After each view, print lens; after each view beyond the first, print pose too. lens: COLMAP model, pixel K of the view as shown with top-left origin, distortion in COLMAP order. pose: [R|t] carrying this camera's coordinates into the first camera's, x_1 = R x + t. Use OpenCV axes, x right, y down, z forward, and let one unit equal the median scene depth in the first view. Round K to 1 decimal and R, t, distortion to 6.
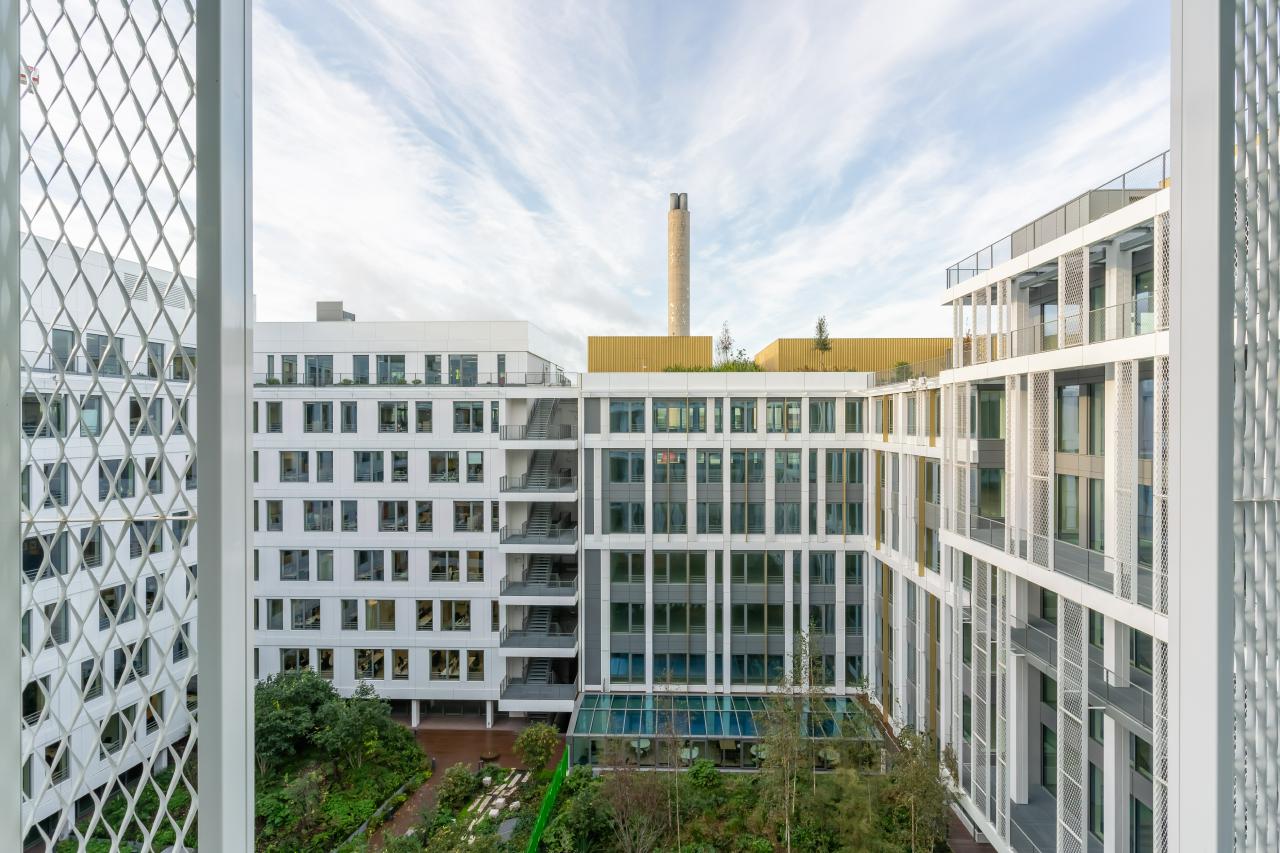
lens RADIAL K [[612.4, 0, 640.0], [0, 612.4, 426.5], [0, 0, 1]] dist [0.002706, 0.001031]
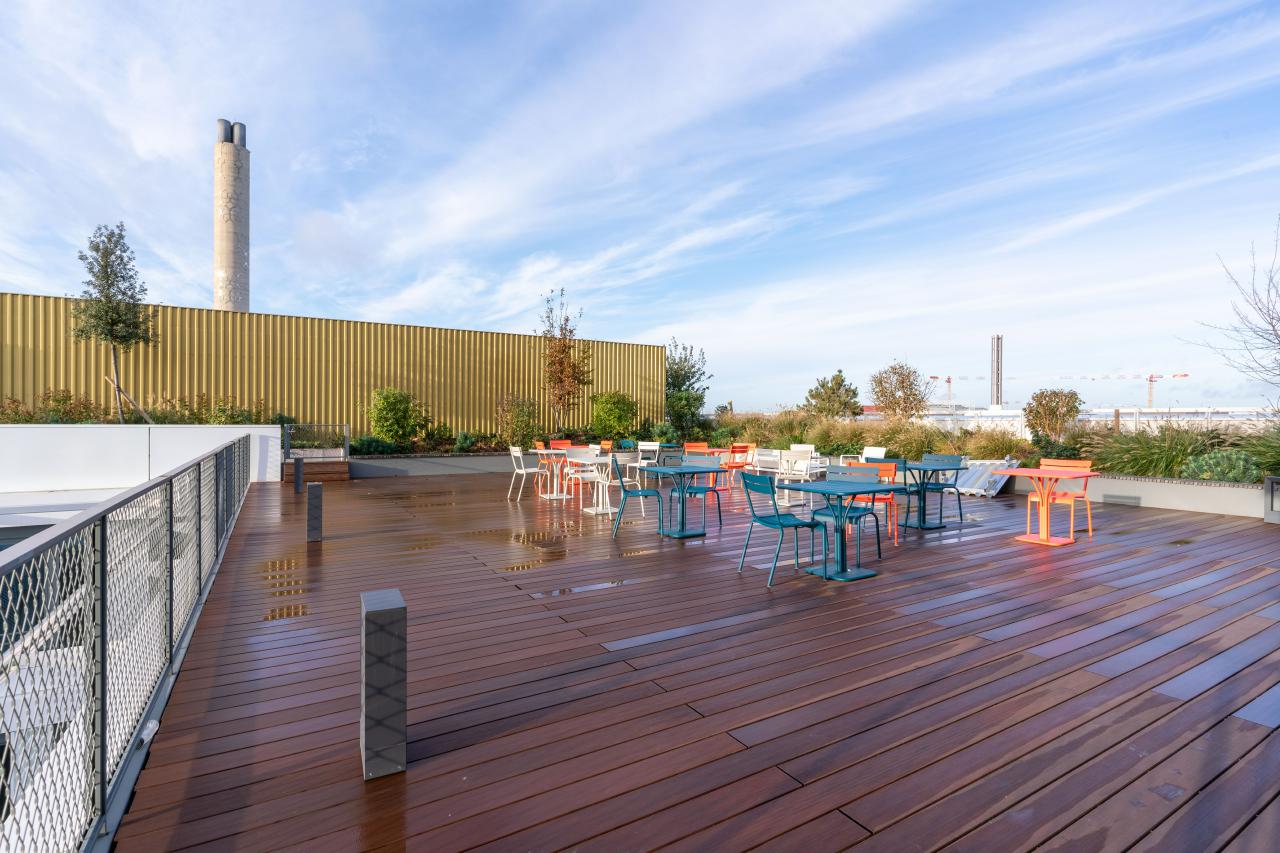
lens RADIAL K [[612.4, 0, 640.0], [0, 612.4, 426.5], [0, 0, 1]] dist [0.002706, 0.001031]
pose [[0.835308, 0.001933, 0.549778, 0.345592], [-0.001453, 0.999998, -0.001310, -0.083726], [-0.549780, 0.000295, 0.835310, 0.619899]]
